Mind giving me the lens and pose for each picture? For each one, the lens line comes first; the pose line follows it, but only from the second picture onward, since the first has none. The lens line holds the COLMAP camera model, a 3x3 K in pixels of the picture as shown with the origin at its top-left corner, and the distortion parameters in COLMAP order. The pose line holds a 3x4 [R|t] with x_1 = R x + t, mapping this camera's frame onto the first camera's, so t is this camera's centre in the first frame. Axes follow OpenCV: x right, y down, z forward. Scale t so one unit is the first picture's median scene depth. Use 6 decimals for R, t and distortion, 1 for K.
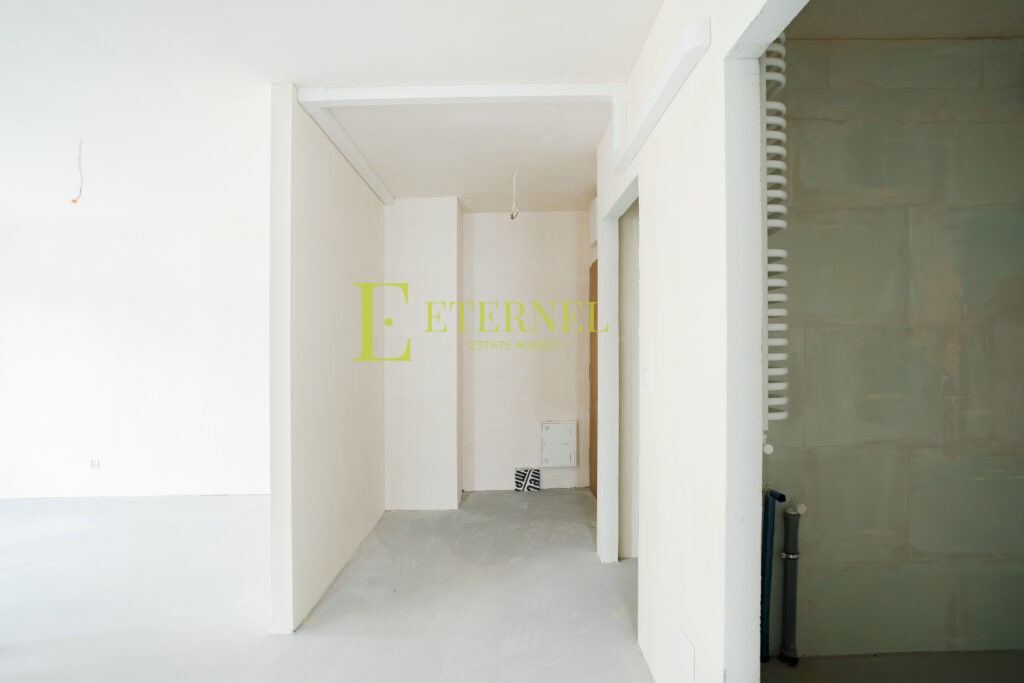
lens RADIAL K [[558.1, 0, 503.3], [0, 558.1, 348.9], [0, 0, 1]] dist [-0.013269, 0.012121]
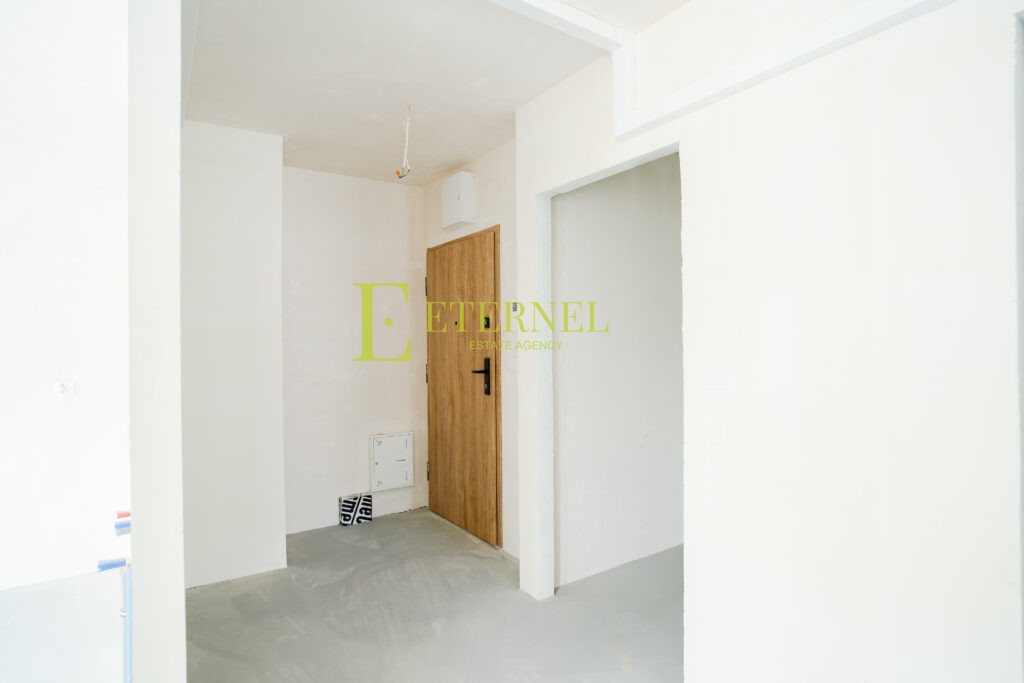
lens RADIAL K [[558.1, 0, 522.7], [0, 558.1, 346.1], [0, 0, 1]] dist [-0.013269, 0.012121]
pose [[0.829319, 0.006214, 0.558741, -0.207957], [-0.008017, 0.999968, 0.000779, -0.002721], [-0.558718, -0.005126, 0.829342, 0.205272]]
